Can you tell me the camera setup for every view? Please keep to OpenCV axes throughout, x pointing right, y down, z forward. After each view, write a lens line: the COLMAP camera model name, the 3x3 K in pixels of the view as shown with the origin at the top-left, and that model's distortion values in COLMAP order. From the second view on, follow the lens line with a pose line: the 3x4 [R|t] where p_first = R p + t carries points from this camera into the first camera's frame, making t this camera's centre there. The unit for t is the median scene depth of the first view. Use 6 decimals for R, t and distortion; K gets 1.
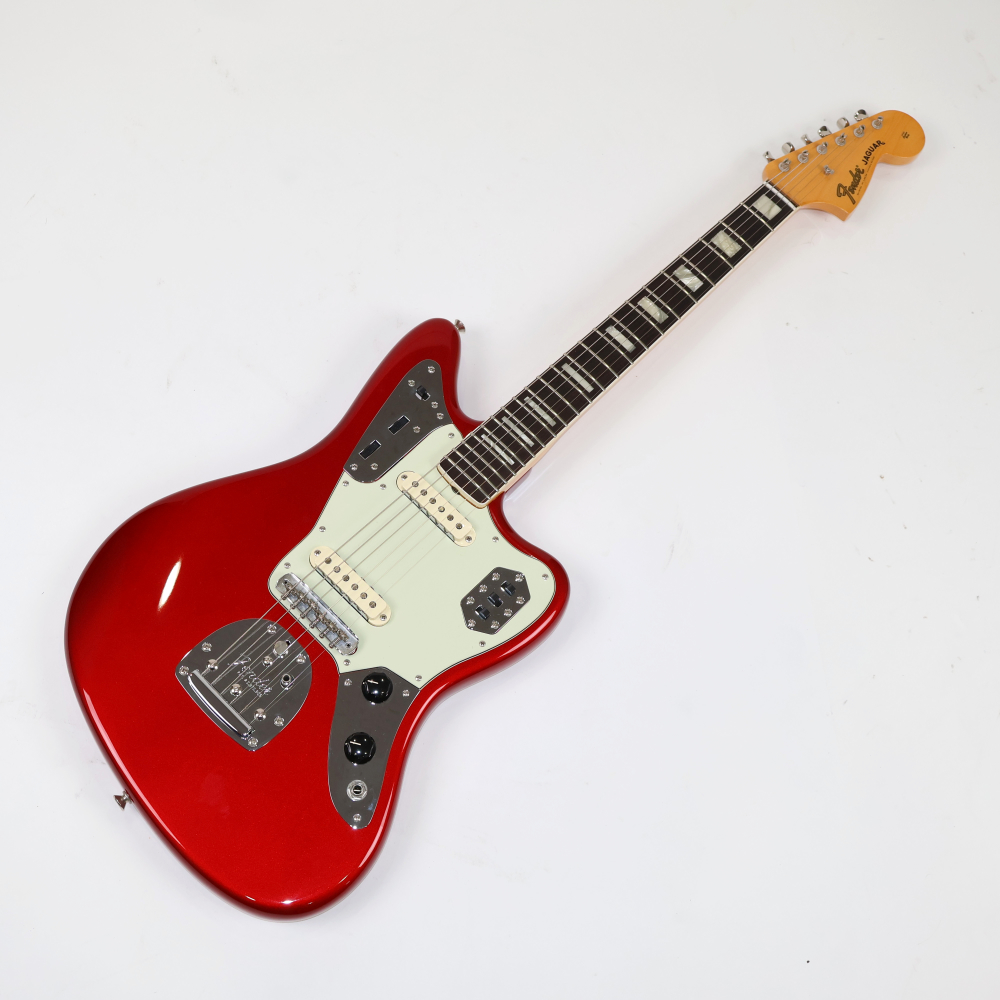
lens RADIAL K [[1390.9, 0, 500.0], [0, 1390.9, 500.0], [0, 0, 1]] dist [-0.013236, -0.014289]
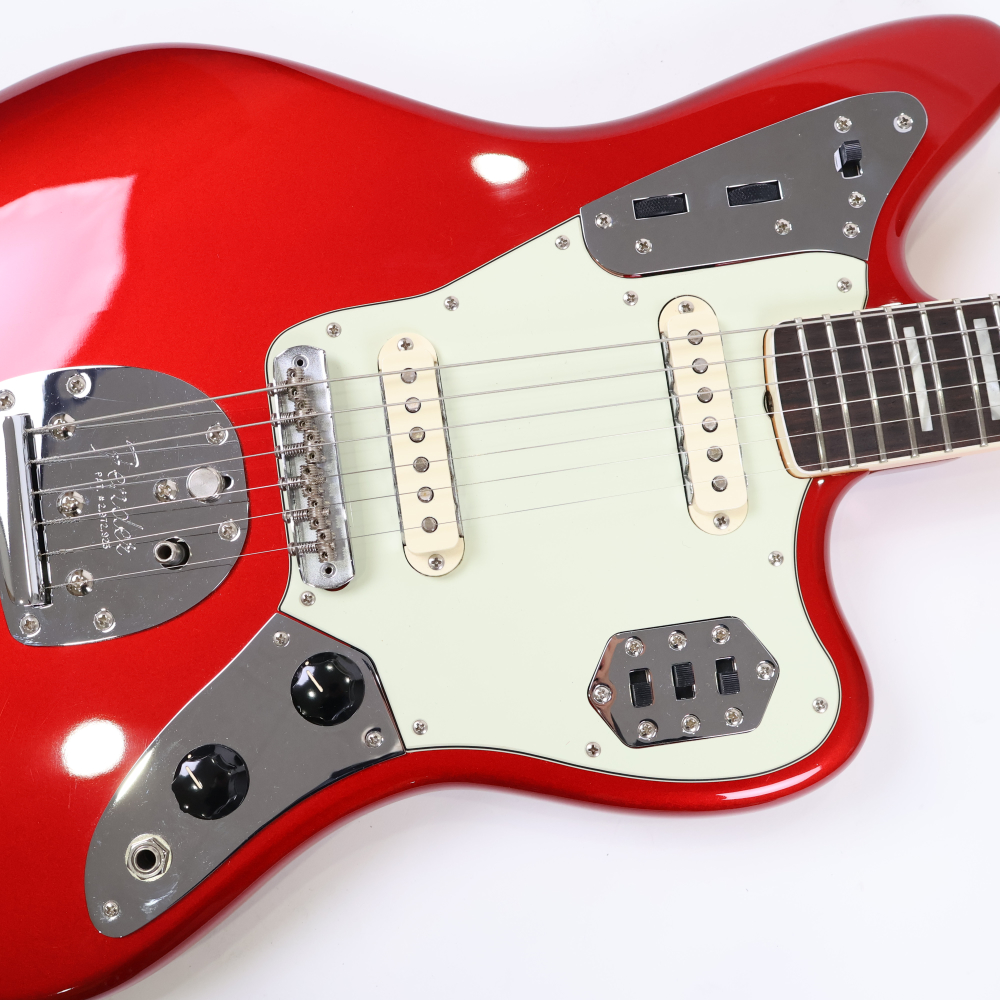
lens RADIAL K [[1285.4, 0, 500.0], [0, 1285.4, 500.0], [0, 0, 1]] dist [-0.026642, 0.042958]
pose [[0.785038, 0.590280, -0.187843, -0.006351], [-0.534007, 0.798572, 0.277705, -0.047601], [0.313929, -0.117700, 0.942123, 0.615812]]
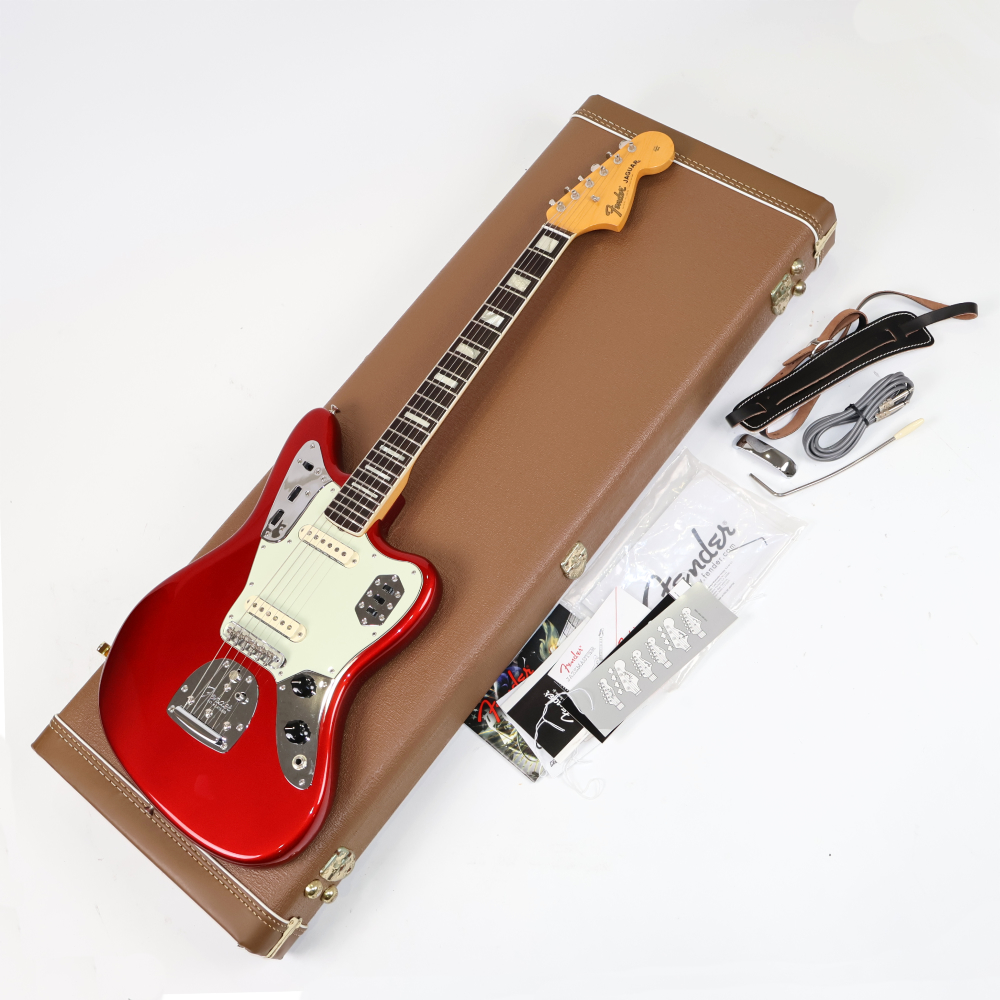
lens RADIAL K [[1285.4, 0, 500.0], [0, 1285.4, 500.0], [0, 0, 1]] dist [-0.026642, 0.042958]
pose [[0.926937, -0.289977, -0.238119, 0.410207], [0.272446, 0.956506, -0.104256, 0.136575], [0.257994, 0.031764, 0.965624, -0.142723]]
